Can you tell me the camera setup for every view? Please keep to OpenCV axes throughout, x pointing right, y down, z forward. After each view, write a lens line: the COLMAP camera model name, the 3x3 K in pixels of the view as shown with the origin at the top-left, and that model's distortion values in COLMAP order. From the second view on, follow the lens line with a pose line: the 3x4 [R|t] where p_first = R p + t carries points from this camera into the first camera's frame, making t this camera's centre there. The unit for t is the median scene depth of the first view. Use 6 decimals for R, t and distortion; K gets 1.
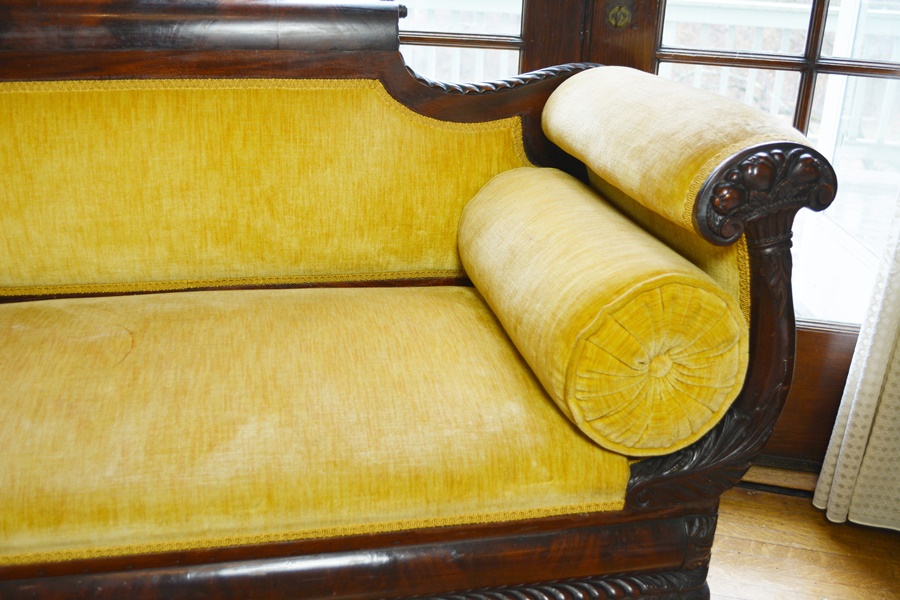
lens RADIAL K [[896.8, 0, 447.7], [0, 896.8, 298.8], [0, 0, 1]] dist [-0.063614, 0.000000]
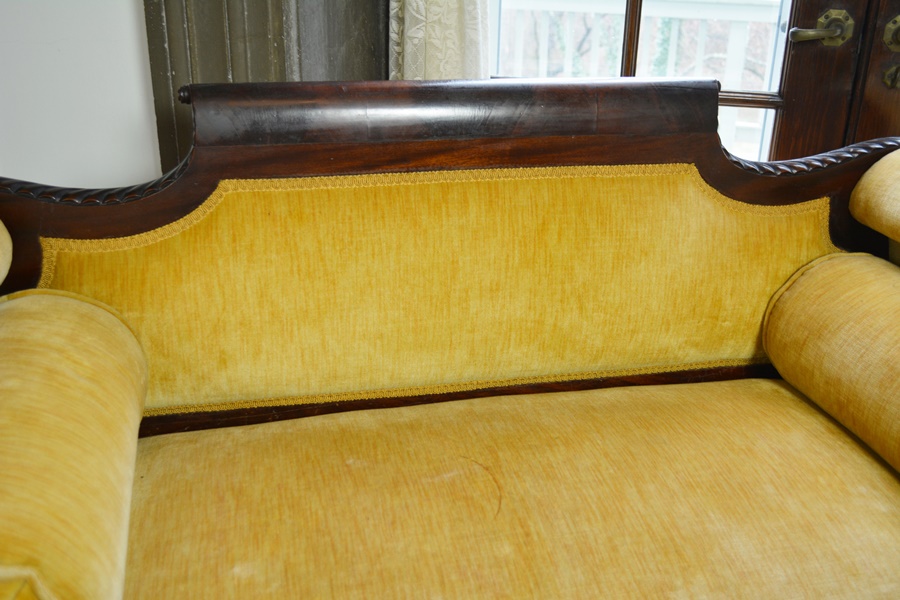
lens RADIAL K [[896.8, 0, 447.0], [0, 896.8, 299.0], [0, 0, 1]] dist [-0.063614, 0.000000]
pose [[0.999890, -0.014798, 0.000294, -0.388762], [0.014789, 0.999667, 0.021133, -0.151050], [-0.000607, -0.021126, 0.999777, 0.096898]]
